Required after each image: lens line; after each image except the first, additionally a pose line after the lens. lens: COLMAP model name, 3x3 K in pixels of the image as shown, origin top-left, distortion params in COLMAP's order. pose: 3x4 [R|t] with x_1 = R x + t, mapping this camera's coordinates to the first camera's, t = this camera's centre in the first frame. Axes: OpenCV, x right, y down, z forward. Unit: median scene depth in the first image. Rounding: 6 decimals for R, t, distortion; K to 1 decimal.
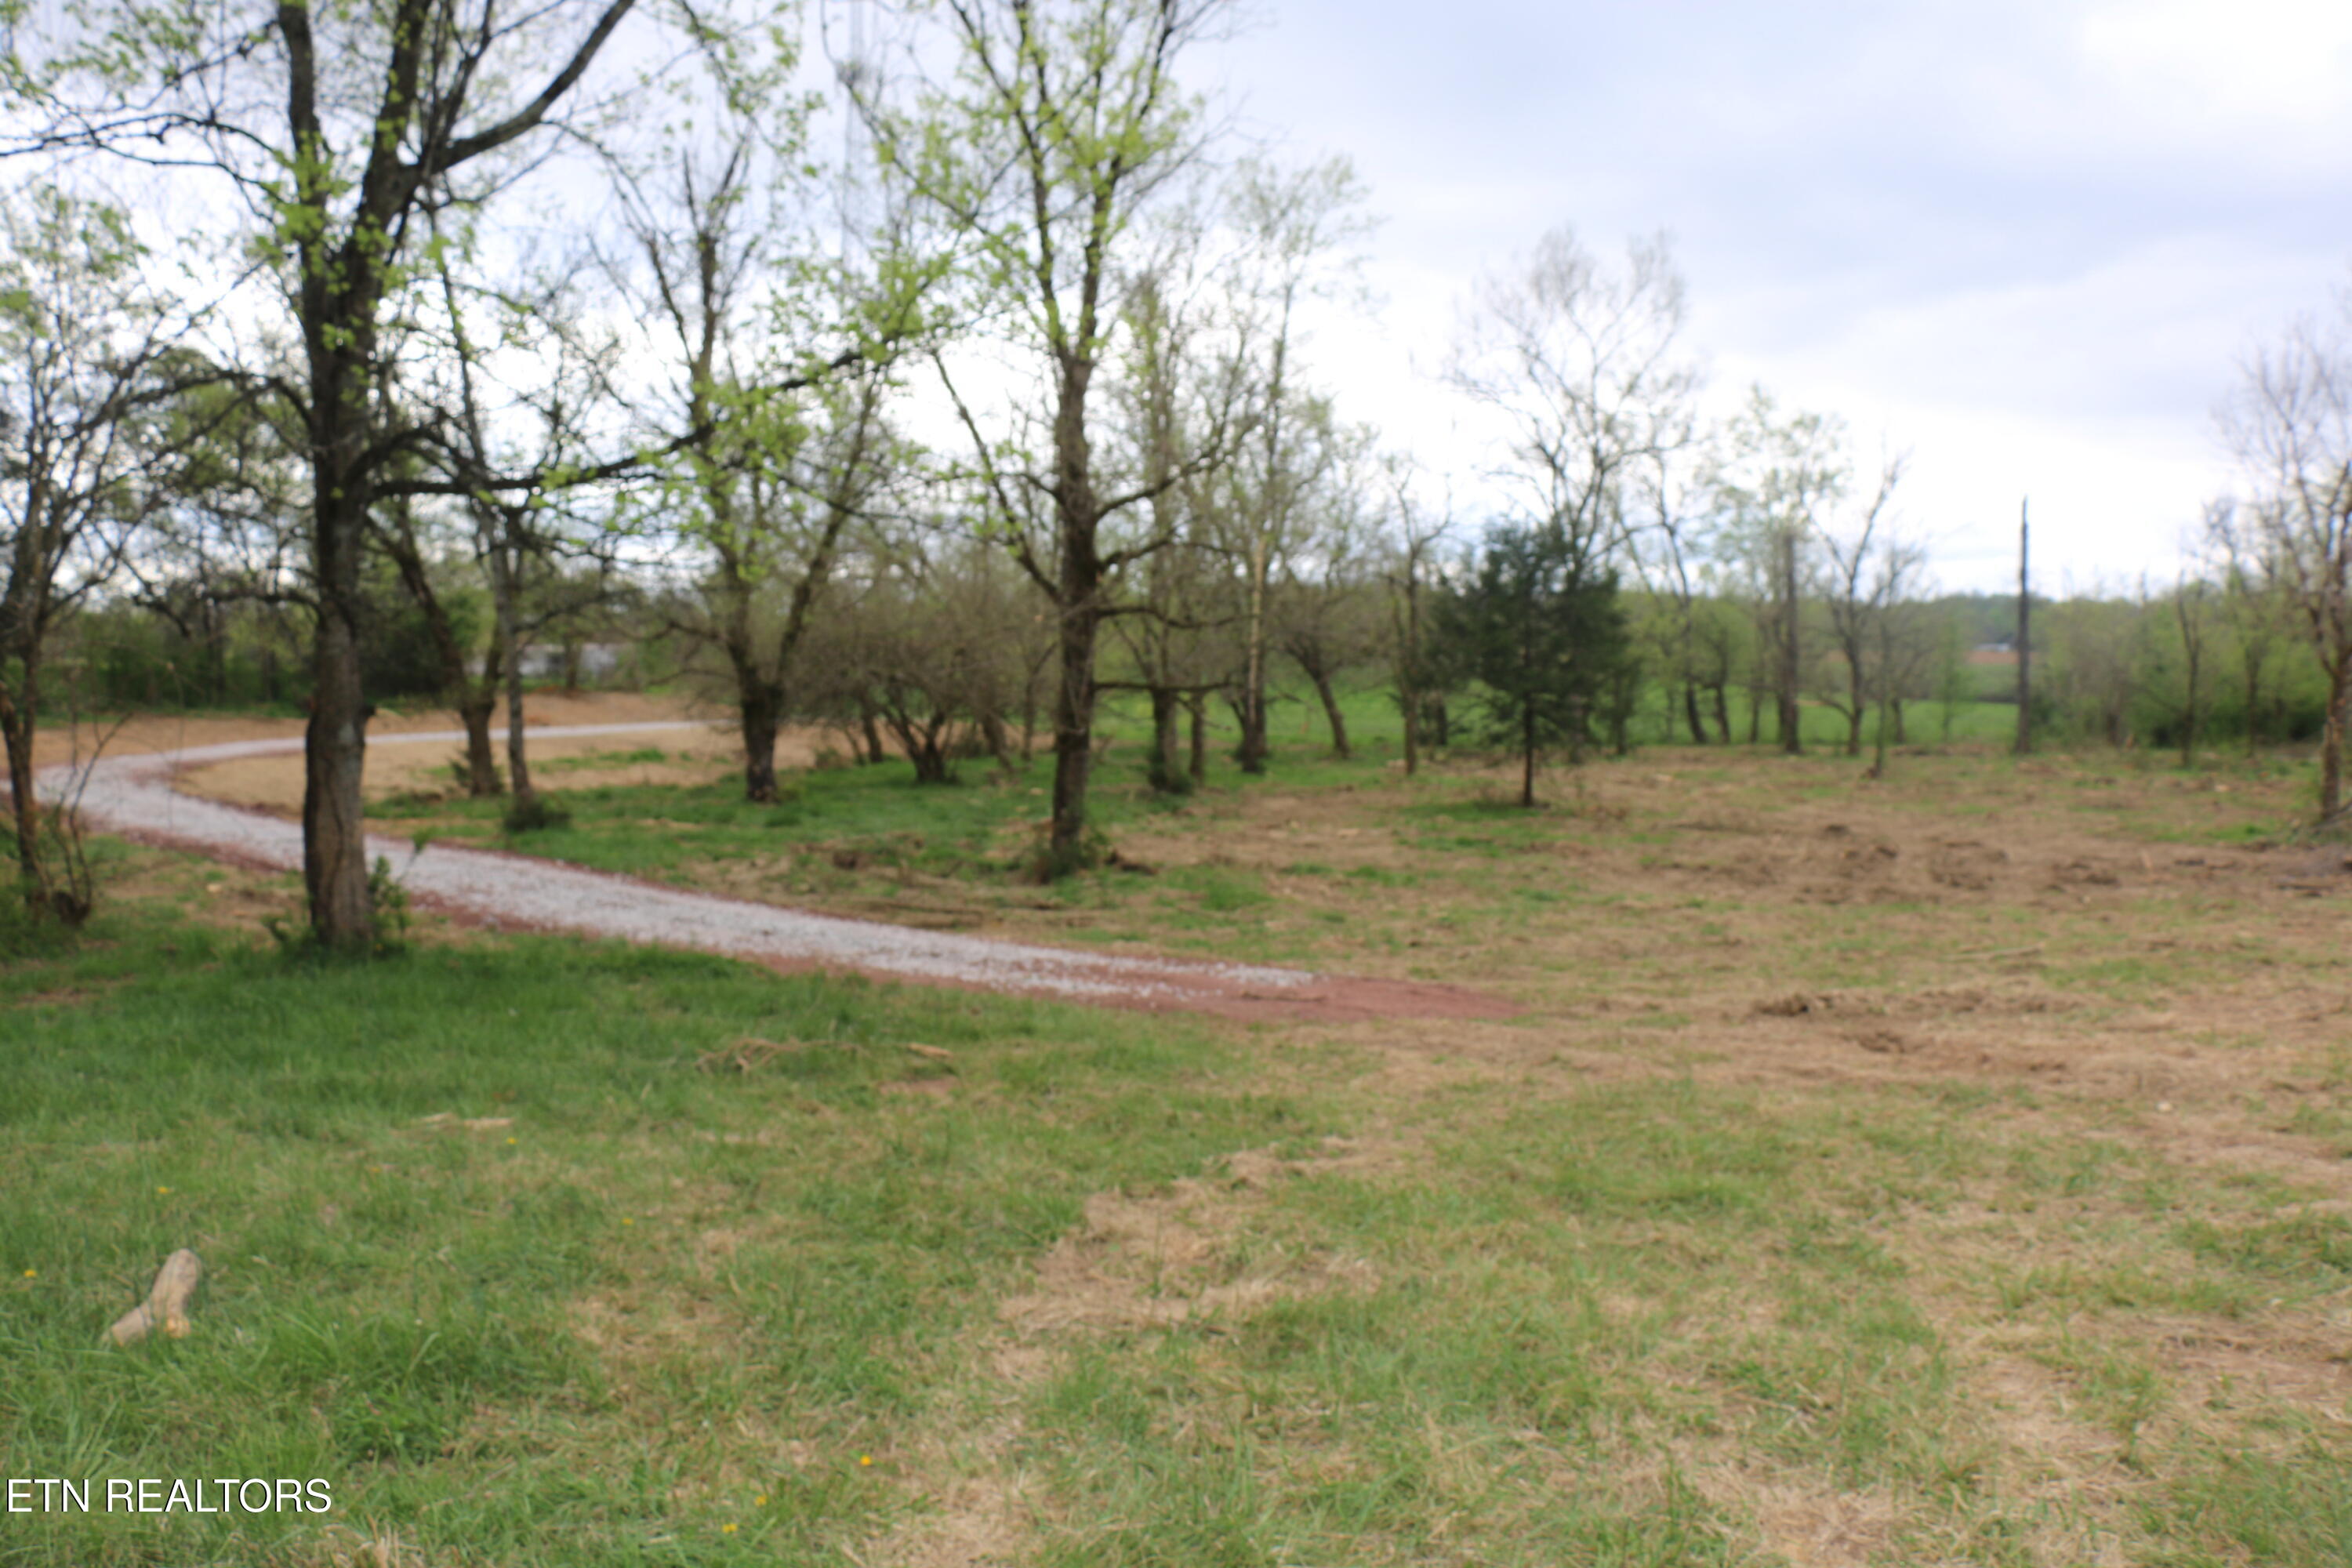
lens RADIAL K [[1915.3, 0, 1181.0], [0, 1915.3, 800.2], [0, 0, 1]] dist [-0.185468, 0.154339]
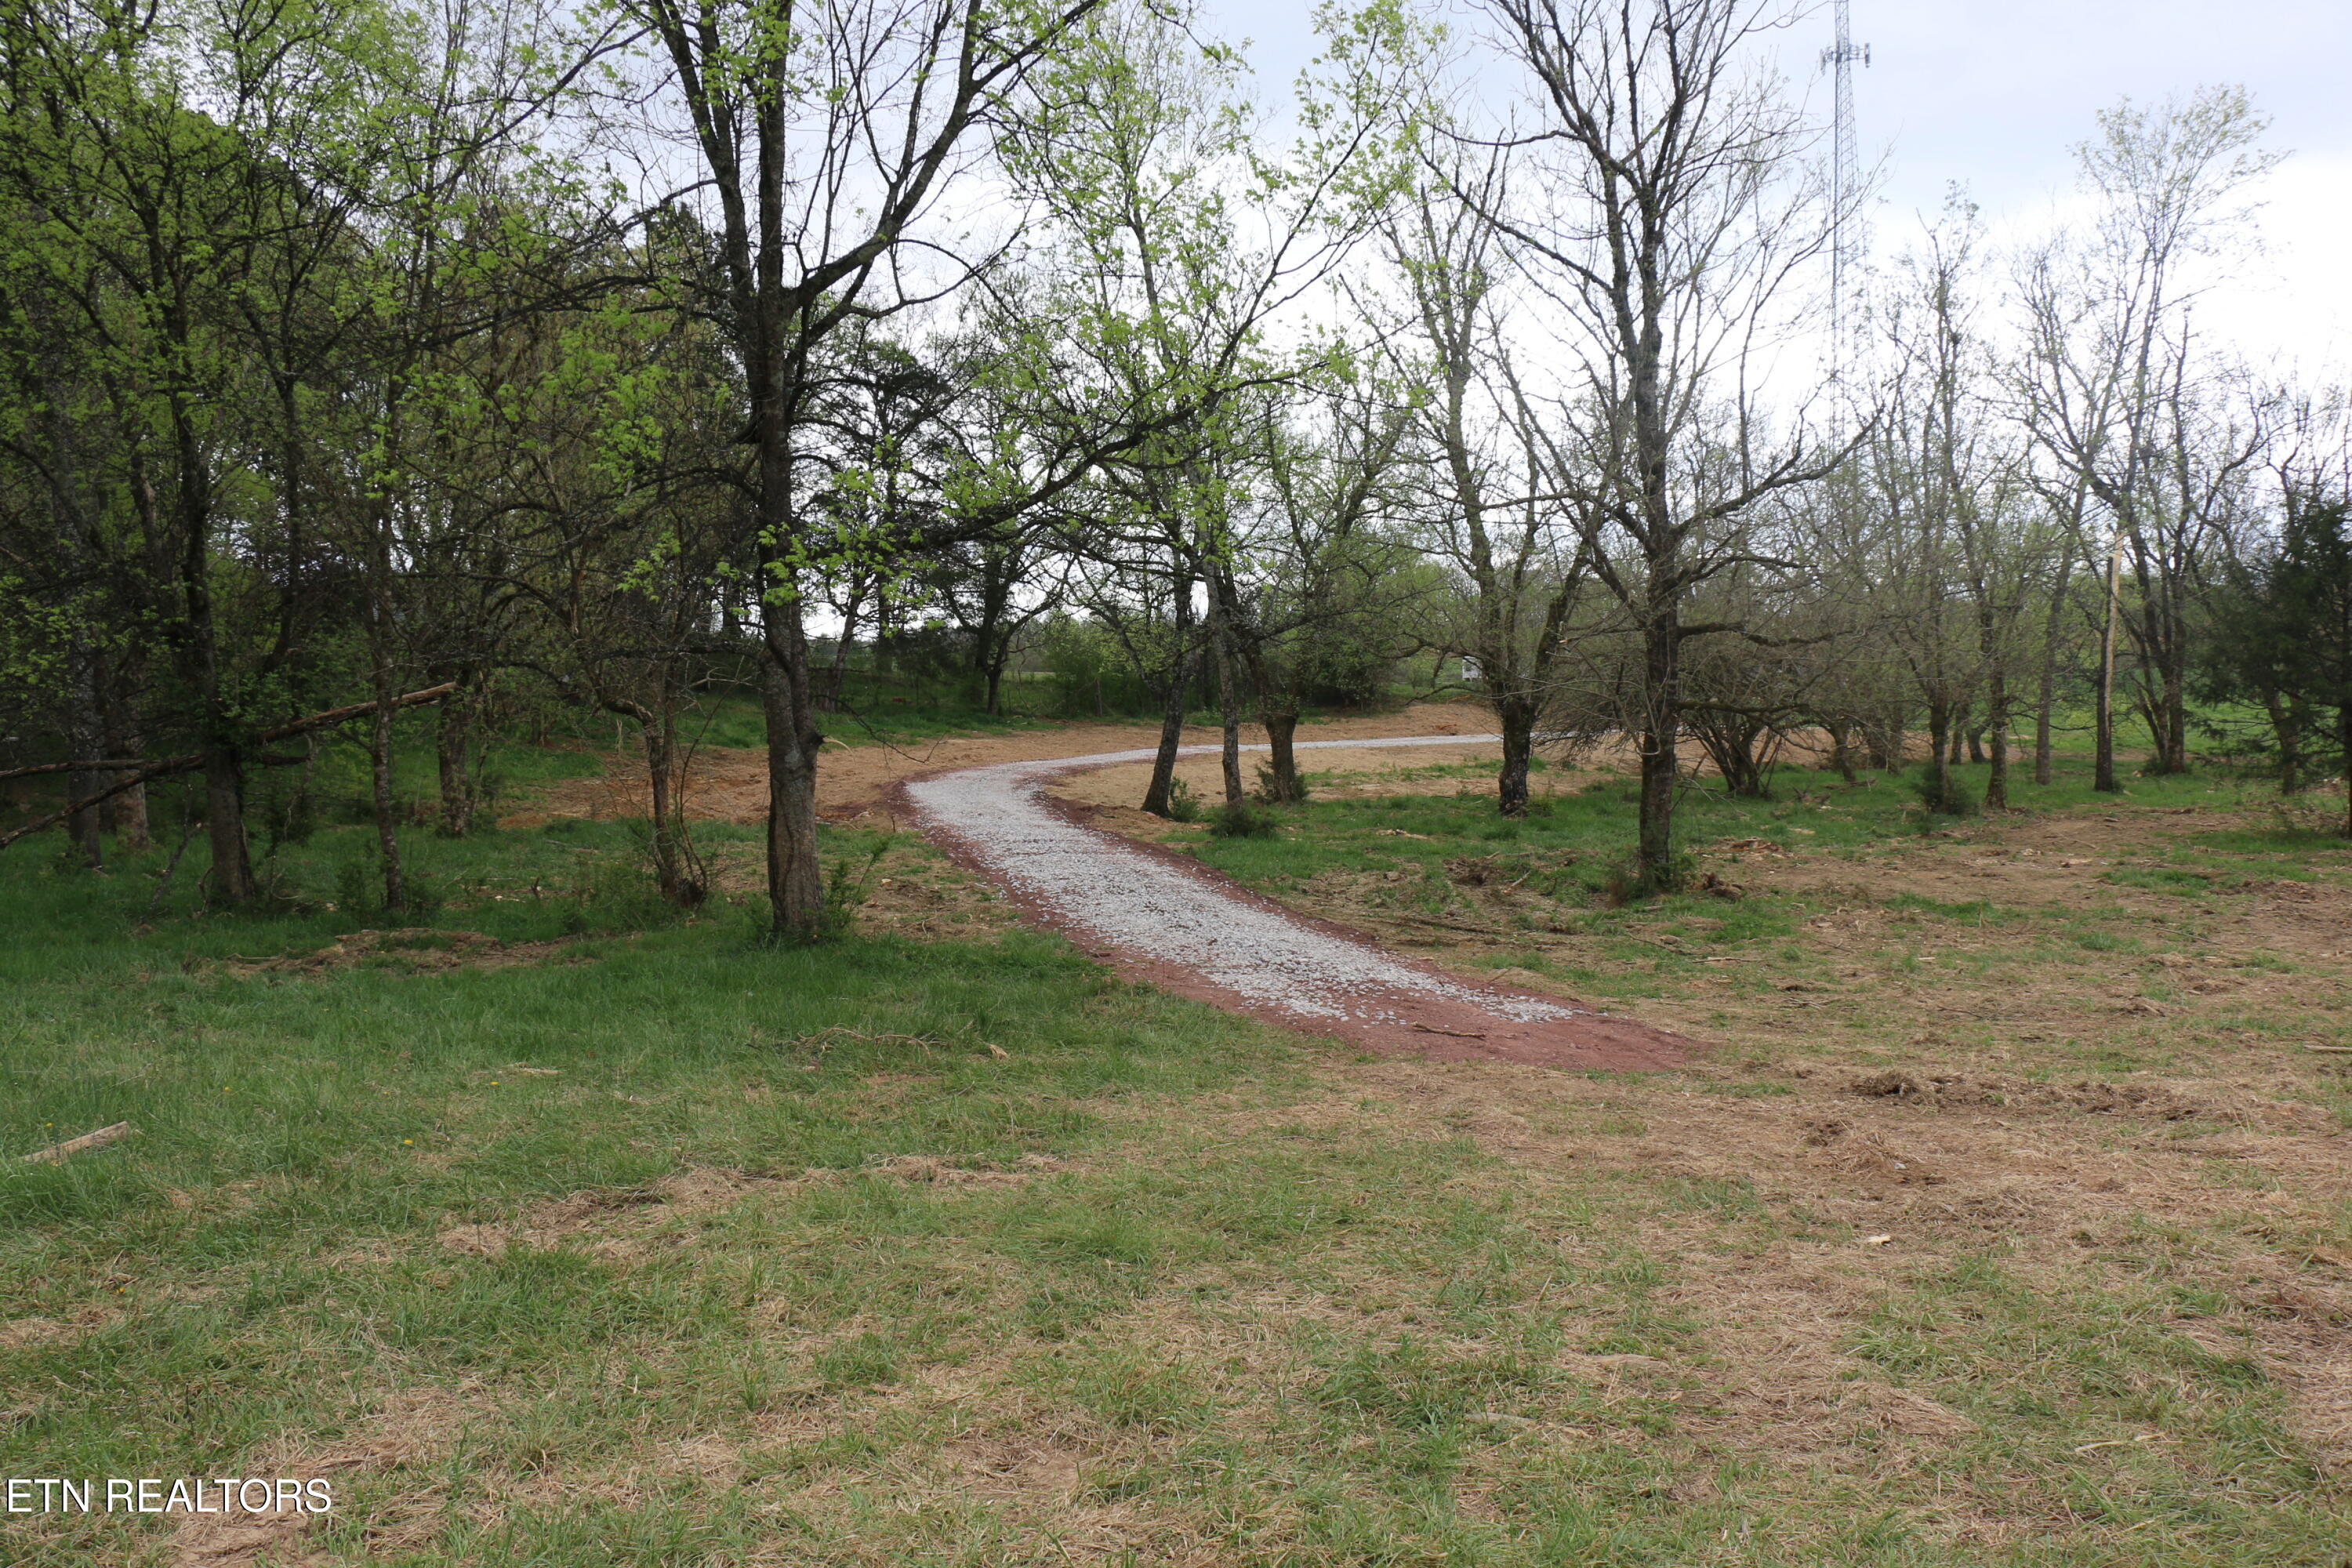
lens RADIAL K [[1915.3, 0, 1159.3], [0, 1915.3, 782.2], [0, 0, 1]] dist [-0.185468, 0.154339]
pose [[0.857165, 0.012327, -0.514895, 0.155153], [-0.018279, 0.999812, -0.006493, -0.006535], [0.514718, 0.014978, 0.857229, 0.022344]]
